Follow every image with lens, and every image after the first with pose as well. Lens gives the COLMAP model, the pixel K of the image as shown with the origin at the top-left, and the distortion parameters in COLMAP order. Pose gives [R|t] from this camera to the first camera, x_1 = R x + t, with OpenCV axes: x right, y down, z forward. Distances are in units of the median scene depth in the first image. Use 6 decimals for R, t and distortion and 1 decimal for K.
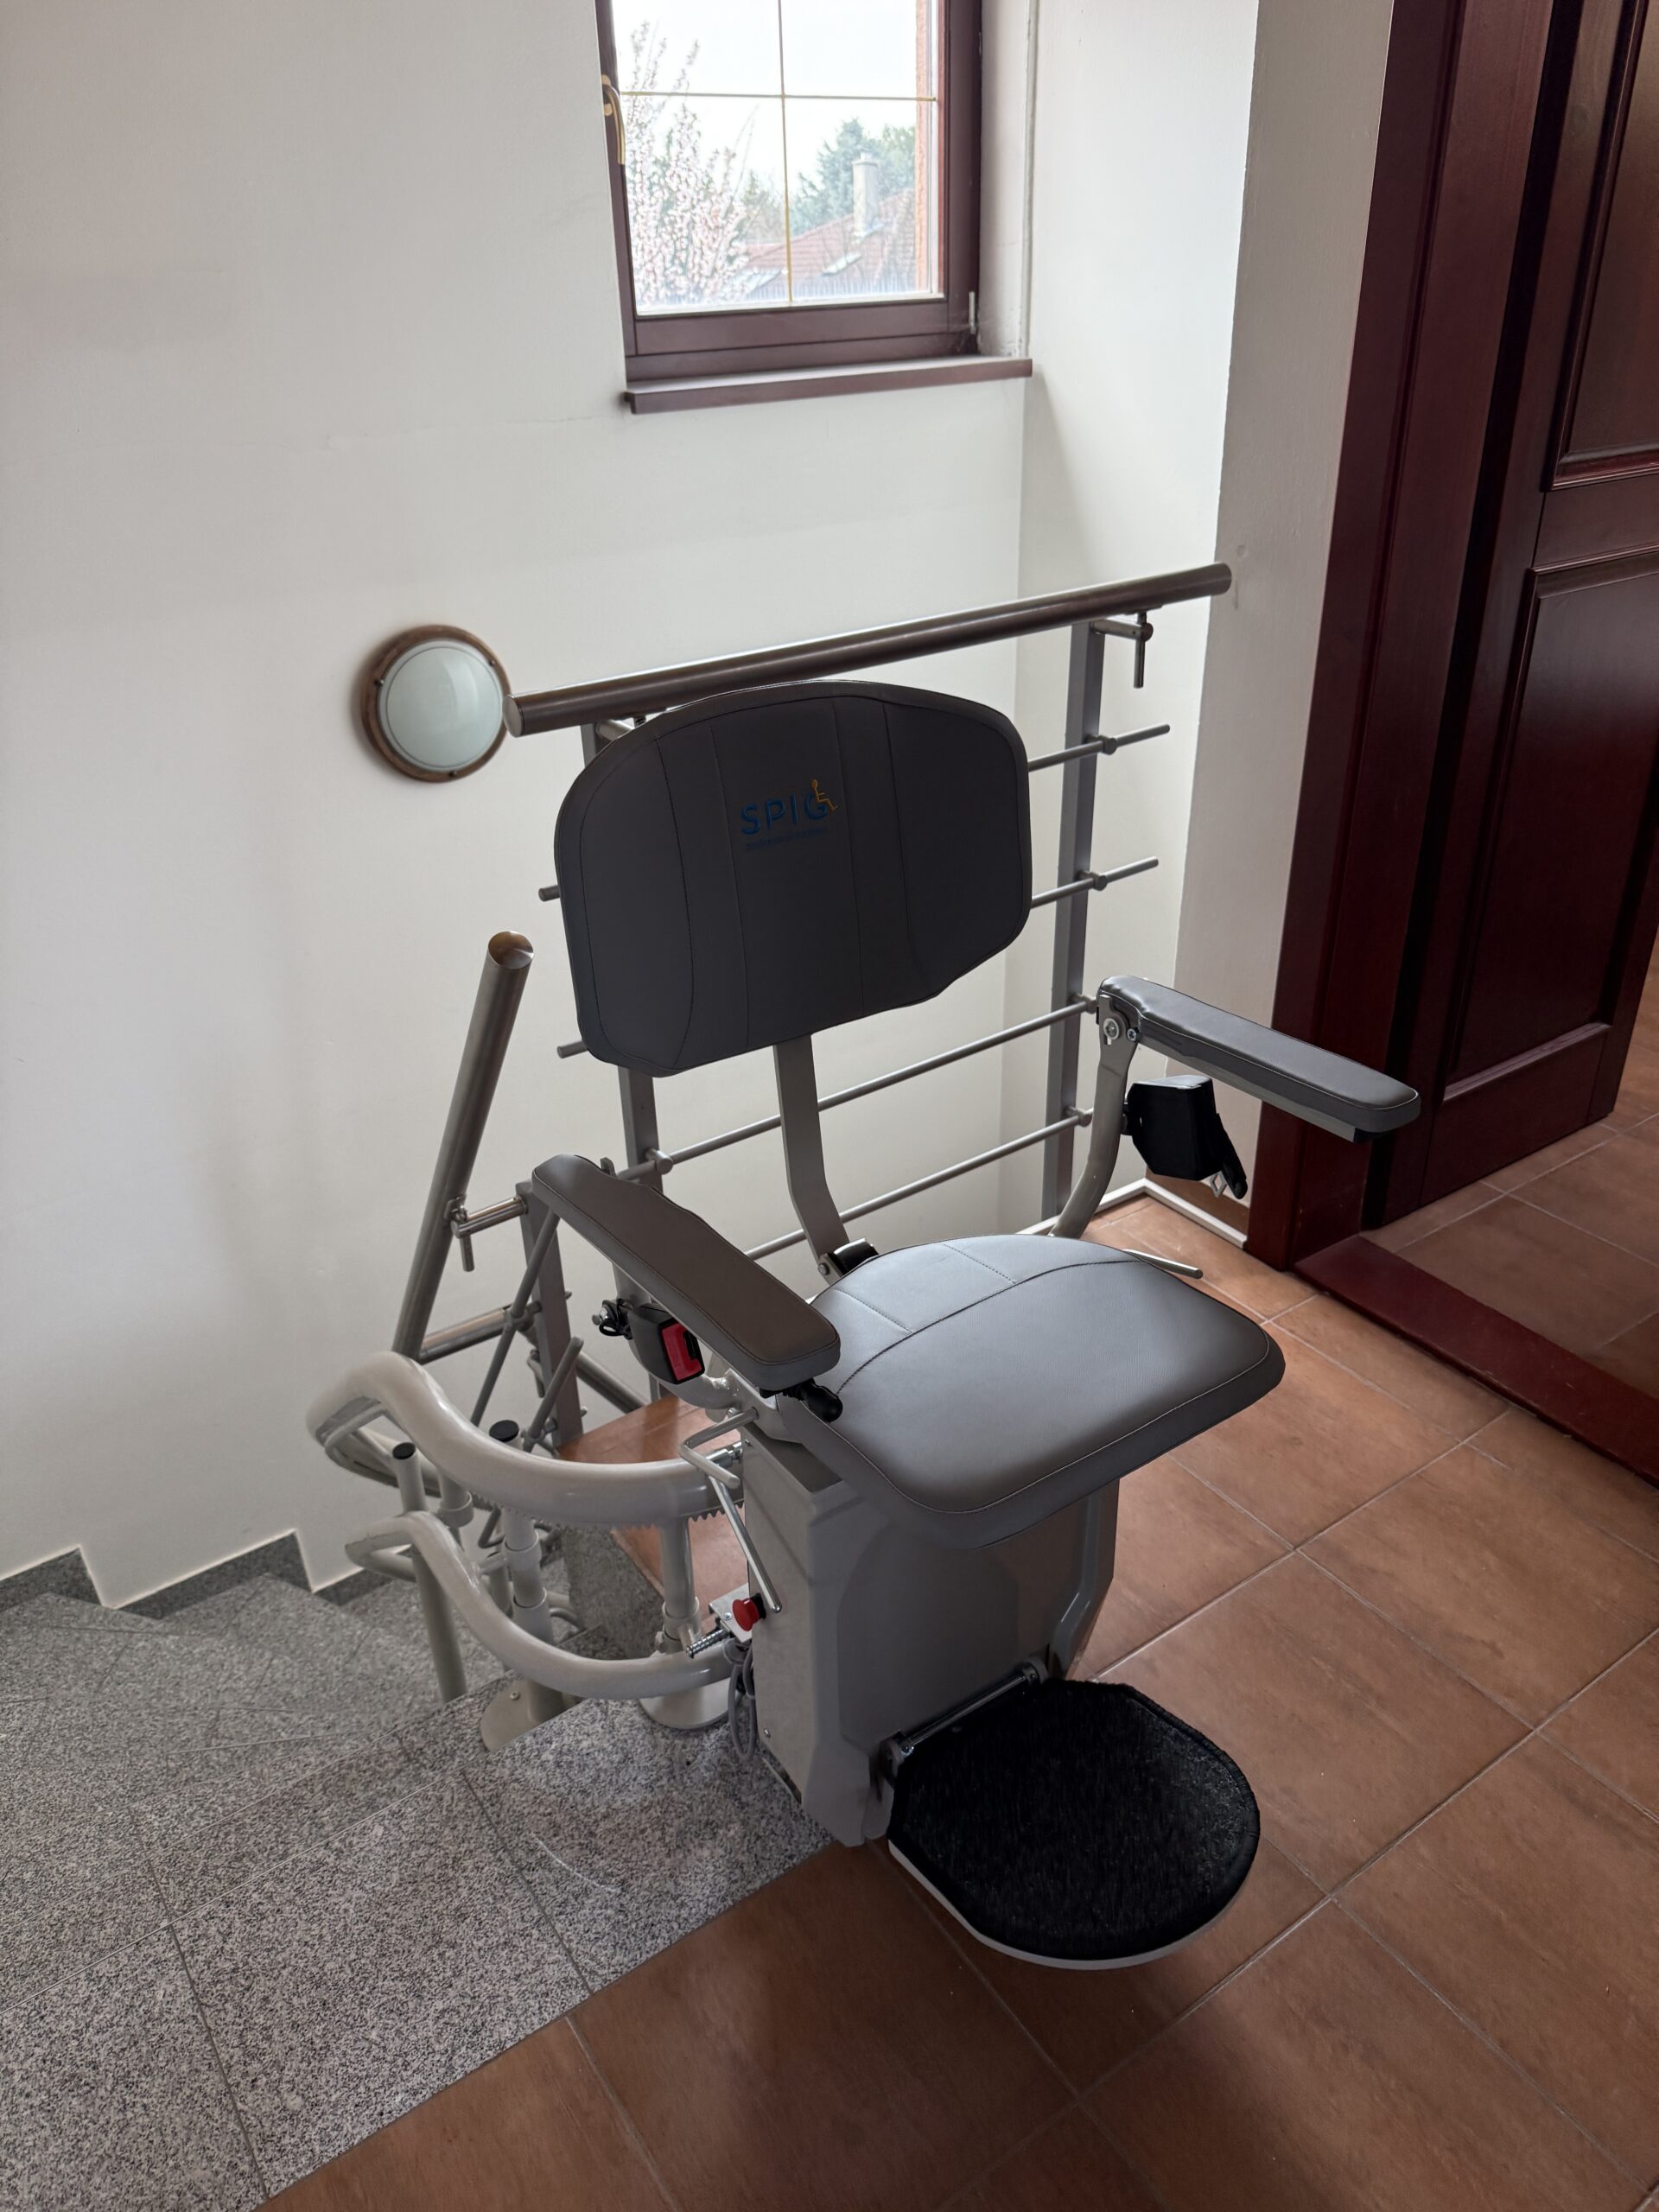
lens RADIAL K [[1534.9, 0, 829.5], [0, 1534.9, 1106.0], [0, 0, 1]] dist [-0.000779, -0.005601]
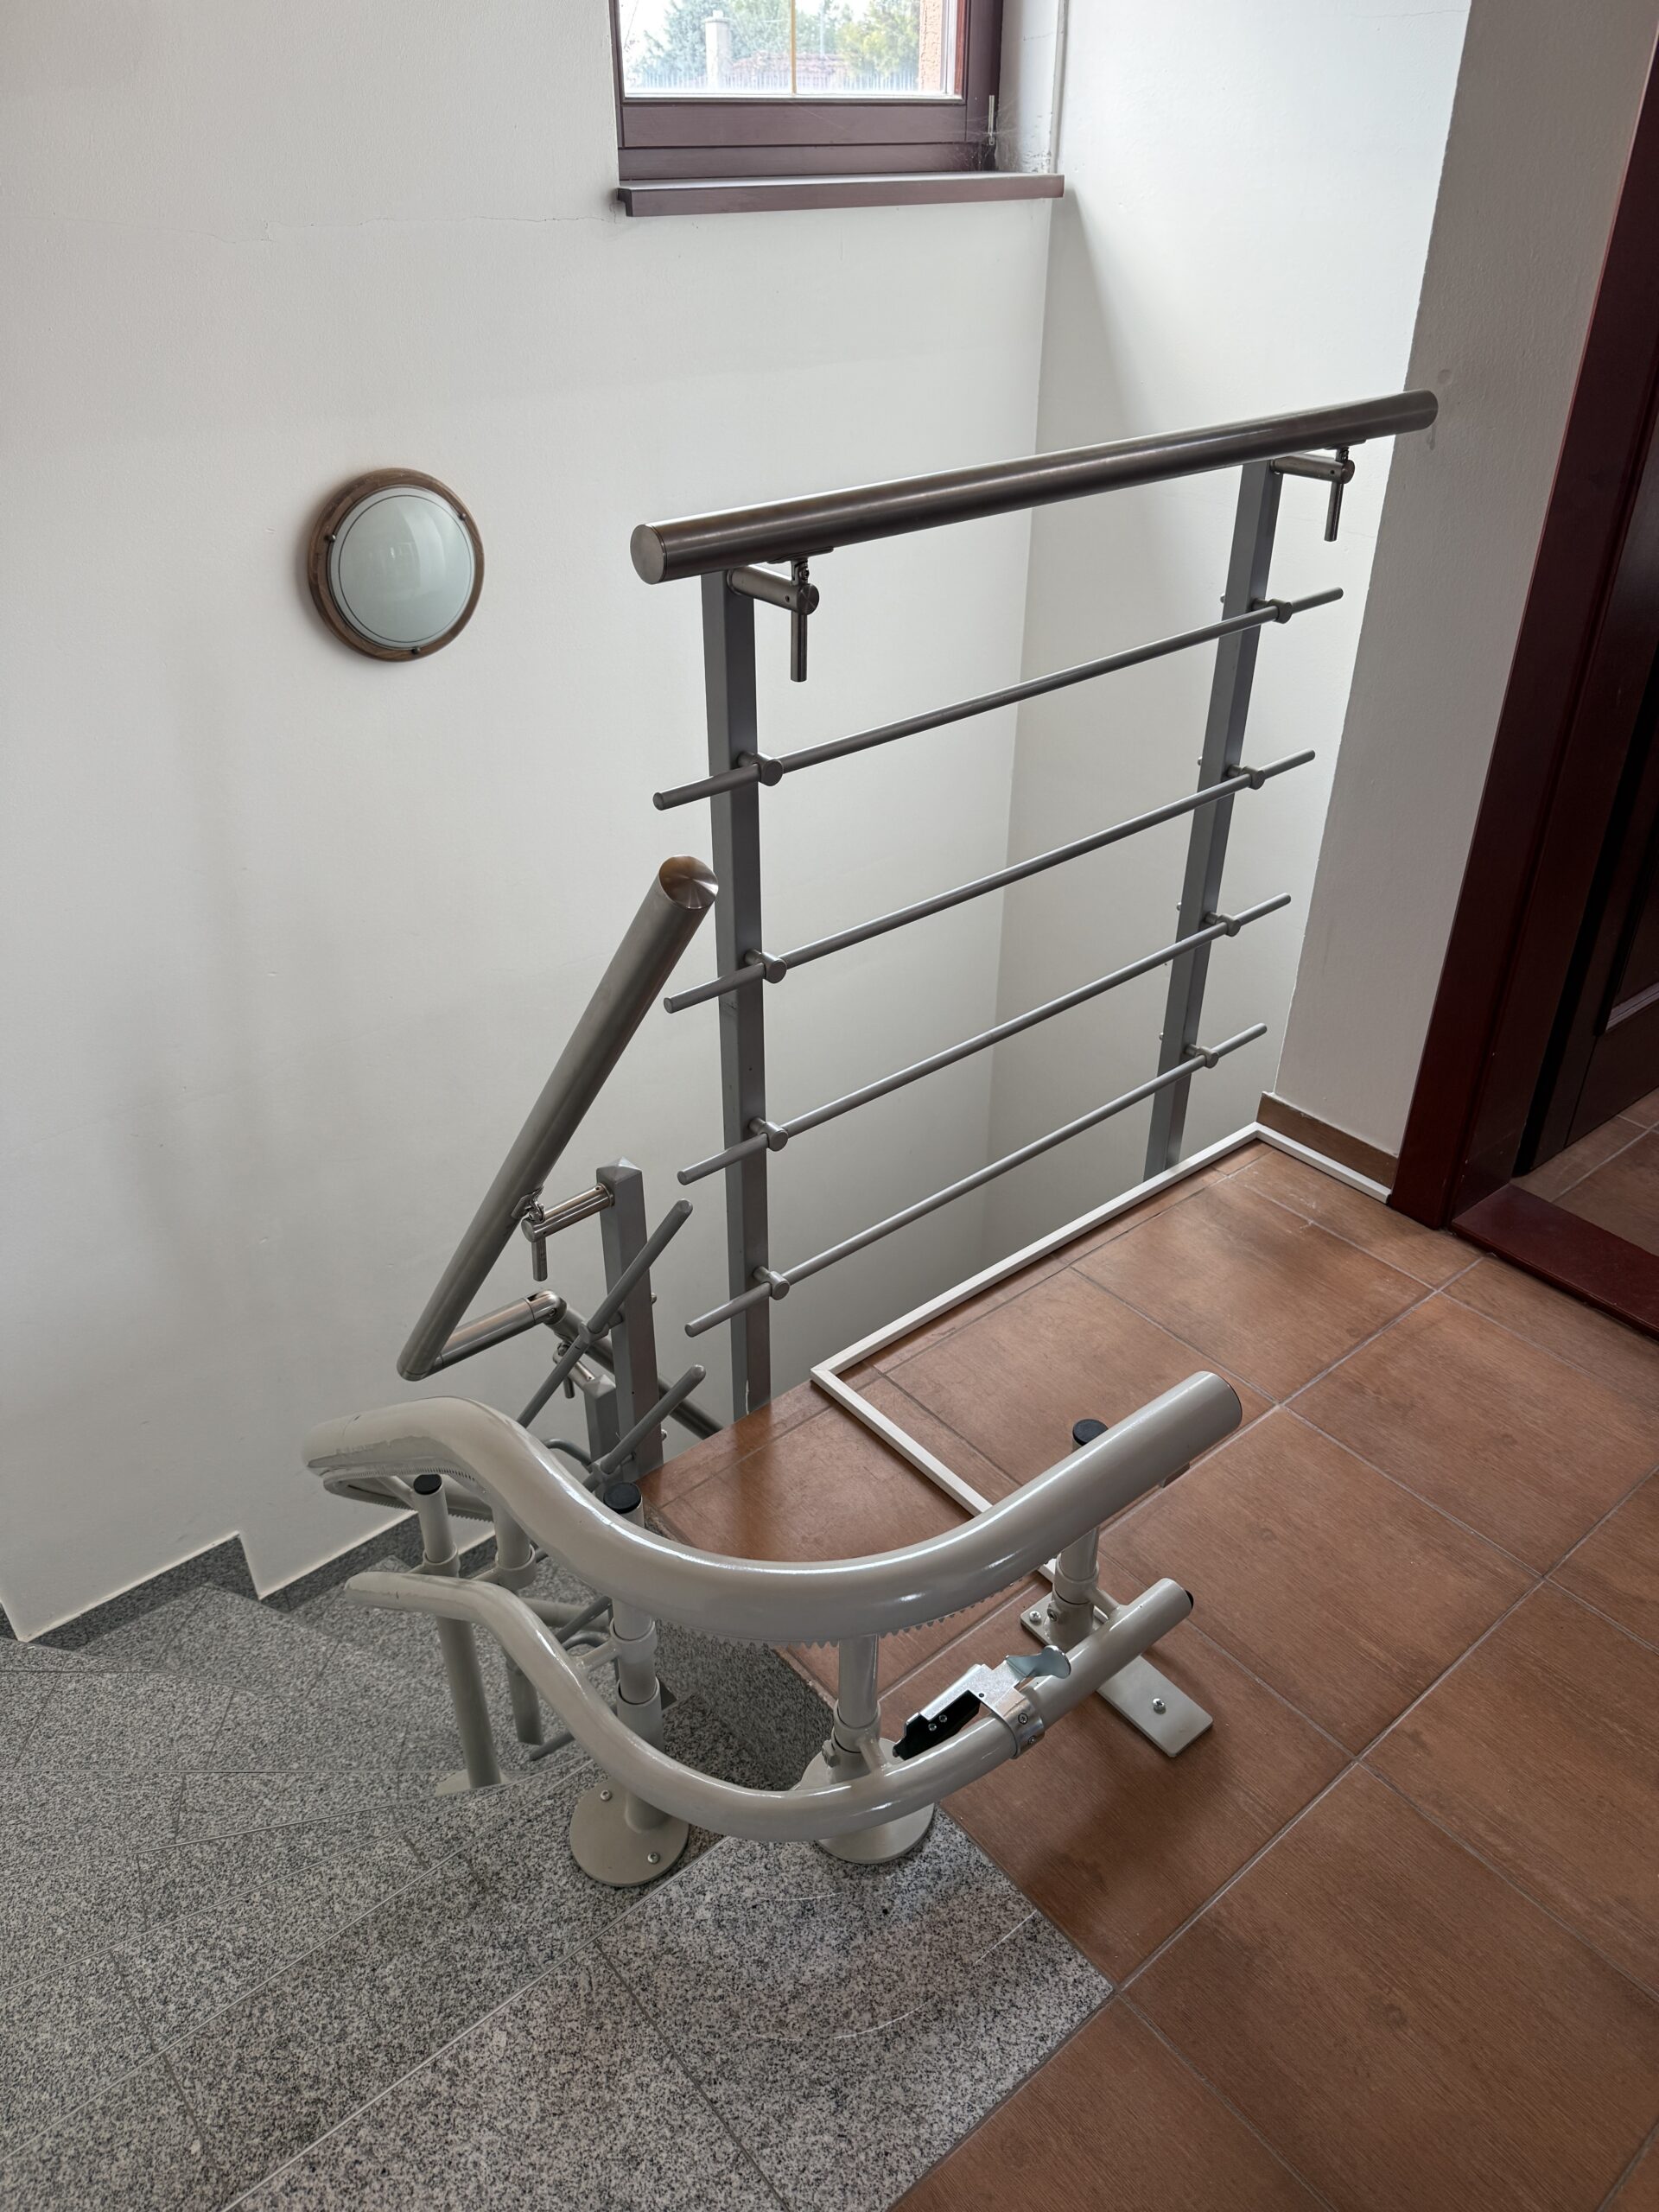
lens RADIAL K [[1533.0, 0, 832.3], [0, 1533.0, 1087.6], [0, 0, 1]] dist [-0.004327, -0.001278]
pose [[0.995477, -0.020421, 0.092786, -0.149022], [0.015409, 0.998400, 0.054411, -0.030255], [-0.093749, -0.052735, 0.994198, 0.197941]]
